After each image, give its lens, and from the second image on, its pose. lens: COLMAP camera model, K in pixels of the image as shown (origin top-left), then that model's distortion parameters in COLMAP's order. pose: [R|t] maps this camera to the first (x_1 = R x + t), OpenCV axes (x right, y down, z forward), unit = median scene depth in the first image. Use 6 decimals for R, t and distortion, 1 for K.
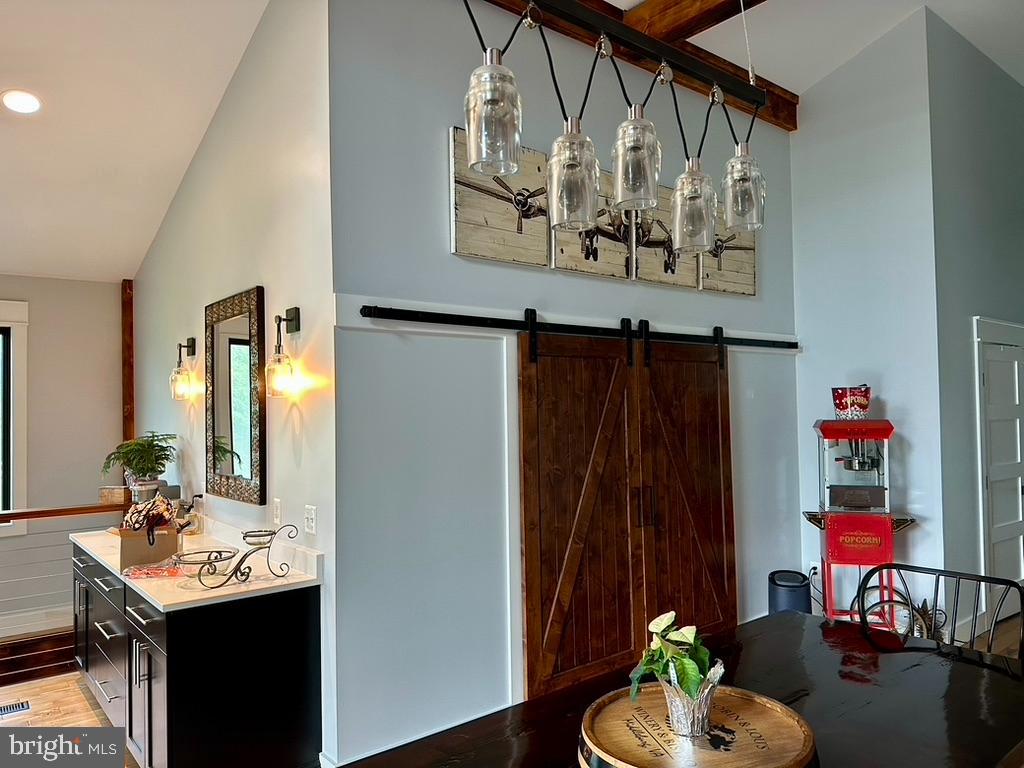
lens RADIAL K [[716.9, 0, 512.0], [0, 716.9, 384.0], [0, 0, 1]] dist [0.084245, -0.117923]
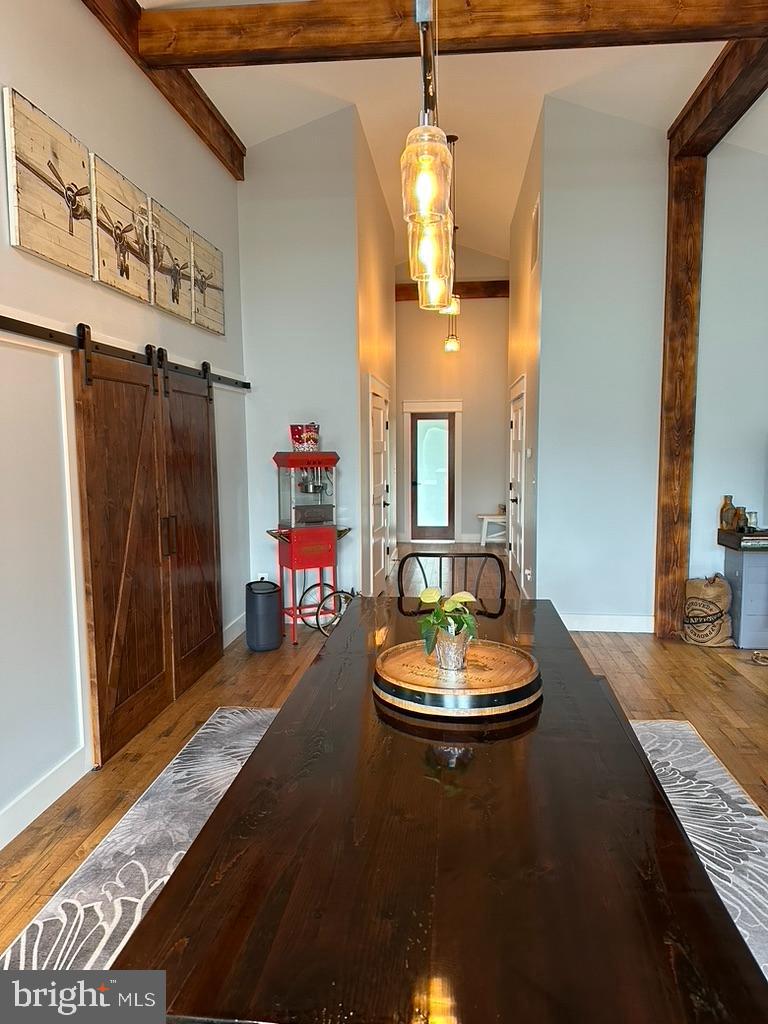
lens RADIAL K [[716.9, 0, 384.0], [0, 716.9, 512.0], [0, 0, 1]] dist [0.084245, -0.117923]
pose [[0.709704, -0.056674, 0.702216, -0.336908], [-0.030760, 0.993316, 0.111256, 0.014018], [-0.703828, -0.100559, 0.703217, 0.070865]]
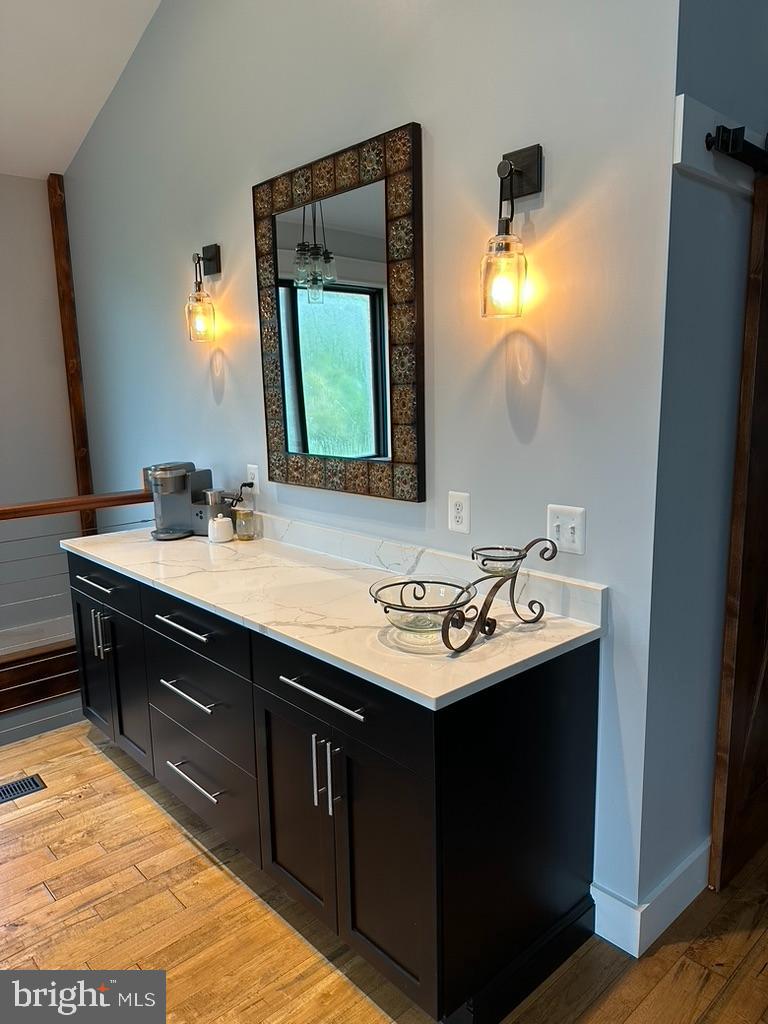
lens RADIAL K [[715.5, 0, 384.0], [0, 715.5, 512.0], [0, 0, 1]] dist [-0.003794, -0.001587]
pose [[0.998454, -0.017282, 0.052827, -0.290105], [0.005419, 0.976171, 0.216937, 0.028602], [-0.055317, -0.216316, 0.974755, 0.278304]]
